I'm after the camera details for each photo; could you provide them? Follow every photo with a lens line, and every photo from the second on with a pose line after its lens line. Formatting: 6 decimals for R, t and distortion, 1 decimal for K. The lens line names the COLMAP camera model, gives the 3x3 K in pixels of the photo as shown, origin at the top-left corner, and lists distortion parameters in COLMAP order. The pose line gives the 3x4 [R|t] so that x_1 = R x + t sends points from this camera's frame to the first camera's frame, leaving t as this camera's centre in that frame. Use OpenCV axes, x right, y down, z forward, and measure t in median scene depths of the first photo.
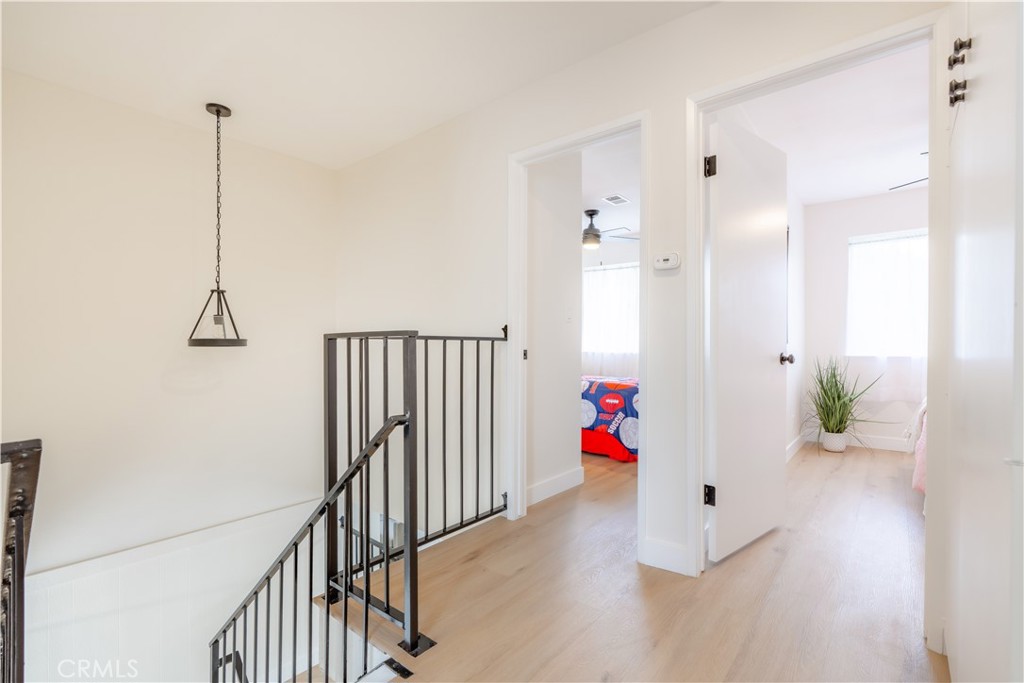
lens RADIAL K [[467.3, 0, 512.2], [0, 467.3, 336.1], [0, 0, 1]] dist [-0.003248, 0.000013]
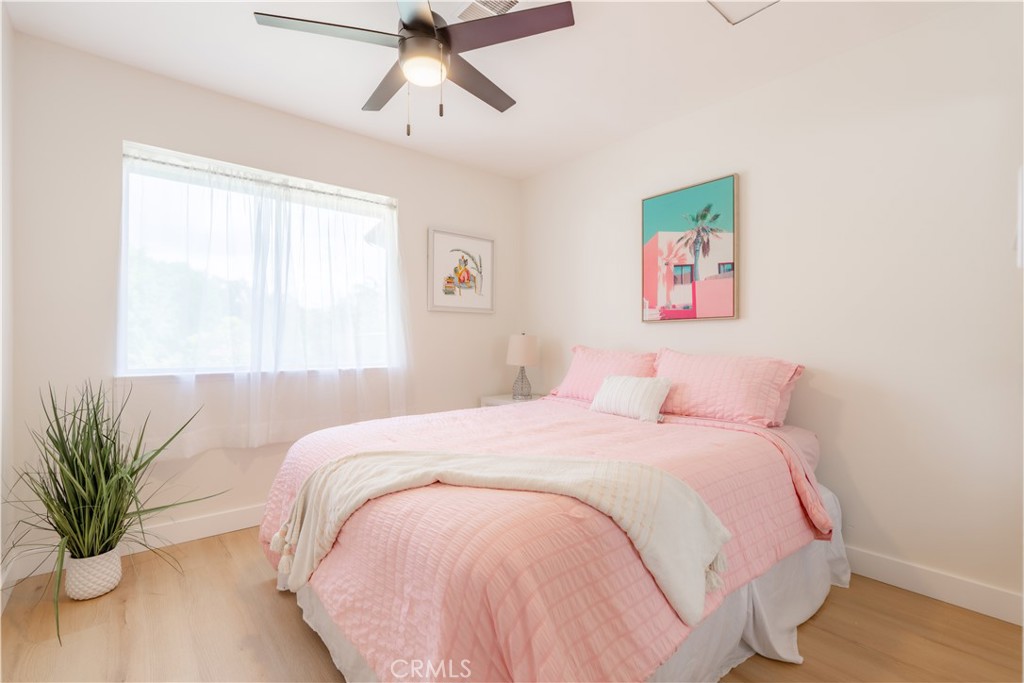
lens RADIAL K [[467.3, 0, 517.6], [0, 467.3, 349.1], [0, 0, 1]] dist [-0.003248, 0.000013]
pose [[0.188086, -0.000634, 0.982152, 0.331604], [-0.002220, 0.999997, 0.001070, 0.012120], [-0.982150, -0.002382, 0.188084, 0.523381]]
